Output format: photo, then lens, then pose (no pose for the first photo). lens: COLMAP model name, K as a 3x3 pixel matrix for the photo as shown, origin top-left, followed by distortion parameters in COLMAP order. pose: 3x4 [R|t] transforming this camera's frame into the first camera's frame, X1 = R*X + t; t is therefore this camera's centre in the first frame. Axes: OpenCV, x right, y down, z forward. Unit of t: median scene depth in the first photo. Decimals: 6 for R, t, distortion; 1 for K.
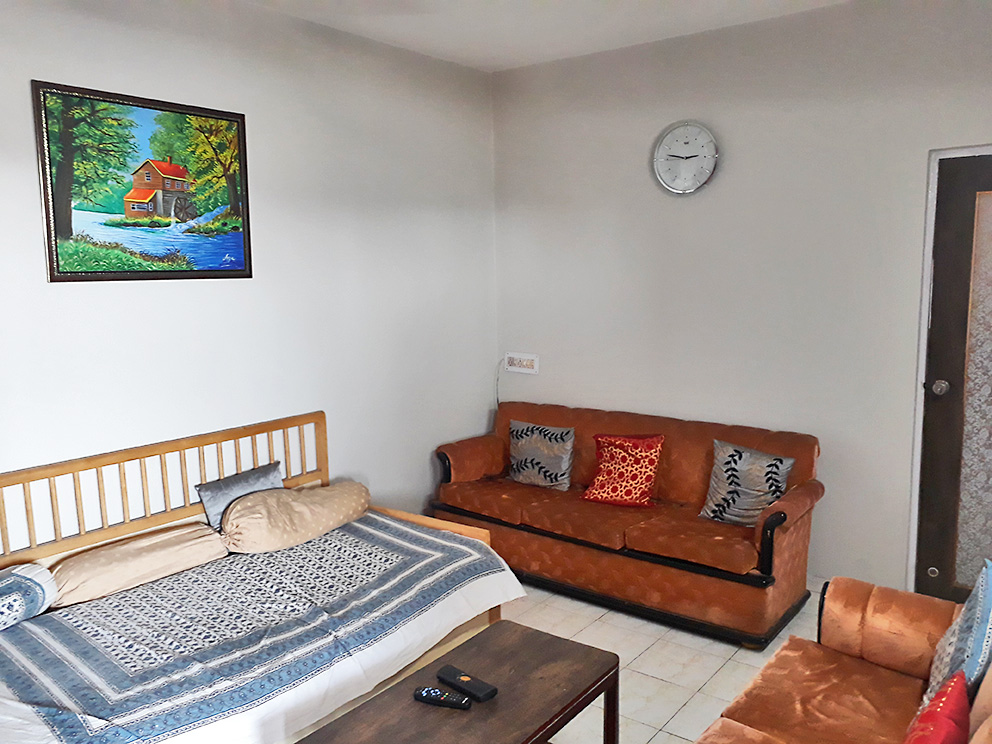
lens RADIAL K [[791.0, 0, 495.2], [0, 791.0, 371.9], [0, 0, 1]] dist [0.064621, -0.070711]
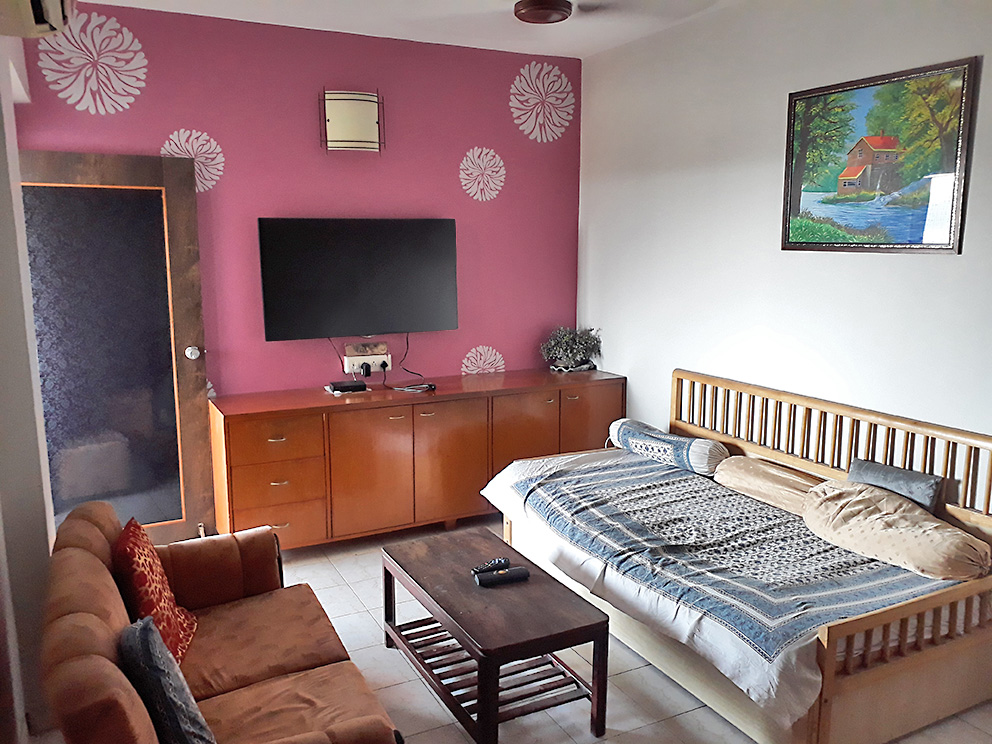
lens RADIAL K [[791.0, 0, 494.6], [0, 791.0, 372.0], [0, 0, 1]] dist [0.064621, -0.070711]
pose [[-0.416867, 0.168078, -0.893293, 0.754516], [-0.120921, 0.963766, 0.237768, -0.157966], [0.900889, 0.207135, -0.381438, 1.019820]]
